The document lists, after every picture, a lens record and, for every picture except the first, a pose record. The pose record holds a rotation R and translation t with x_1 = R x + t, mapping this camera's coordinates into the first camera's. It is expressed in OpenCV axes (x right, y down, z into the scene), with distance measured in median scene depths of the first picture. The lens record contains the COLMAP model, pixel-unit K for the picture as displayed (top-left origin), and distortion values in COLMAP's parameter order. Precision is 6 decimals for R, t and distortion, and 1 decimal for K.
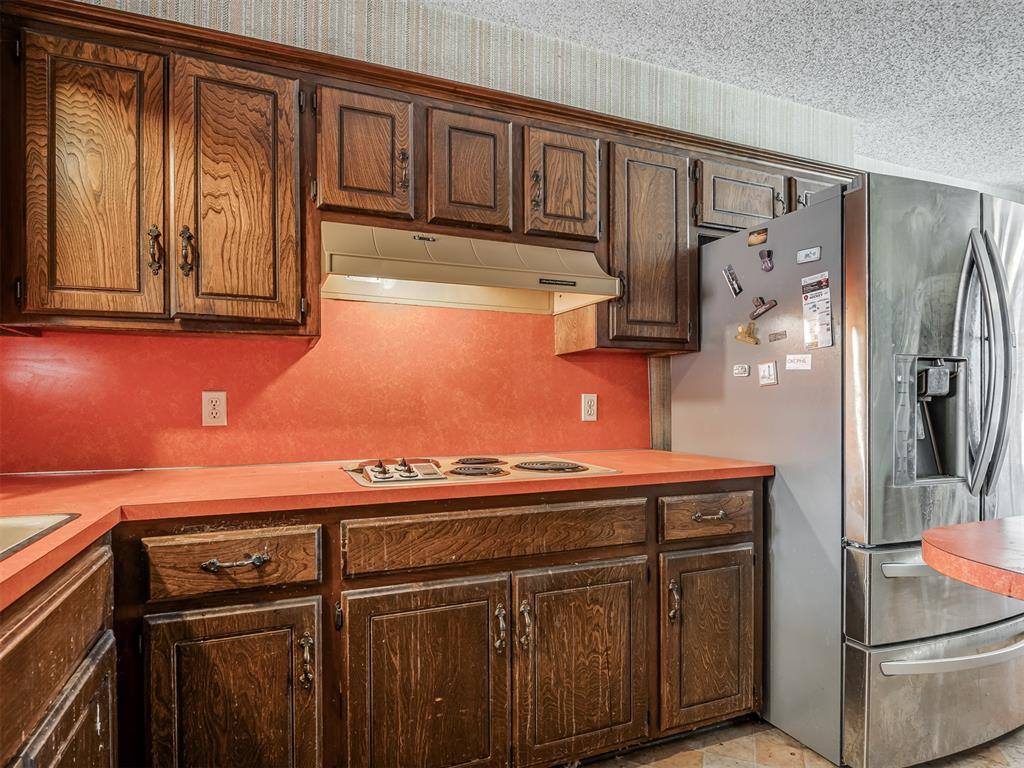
lens RADIAL K [[585.3, 0, 566.6], [0, 585.3, 404.1], [0, 0, 1]] dist [0.000403, -0.008296]
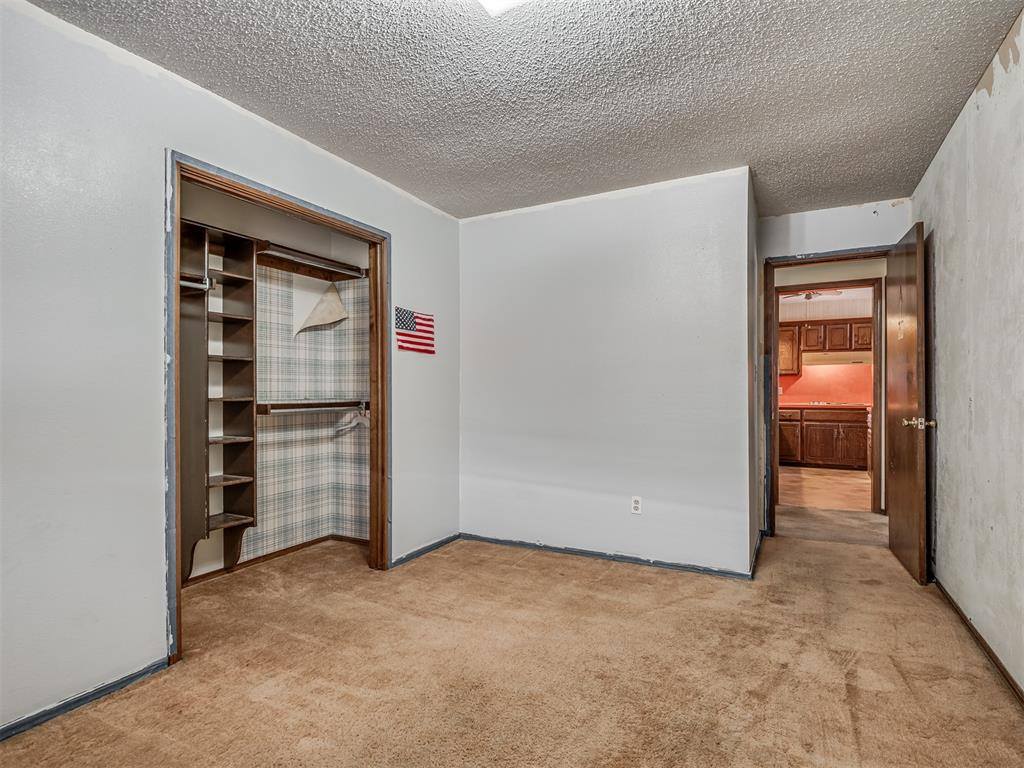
lens RADIAL K [[543.3, 0, 525.2], [0, 543.3, 392.2], [0, 0, 1]] dist [0.001455, -0.010562]
pose [[0.616337, 0.009305, -0.787427, 1.773731], [-0.004172, 0.999955, 0.008550, -0.010500], [0.787471, -0.001984, 0.616348, -3.712108]]
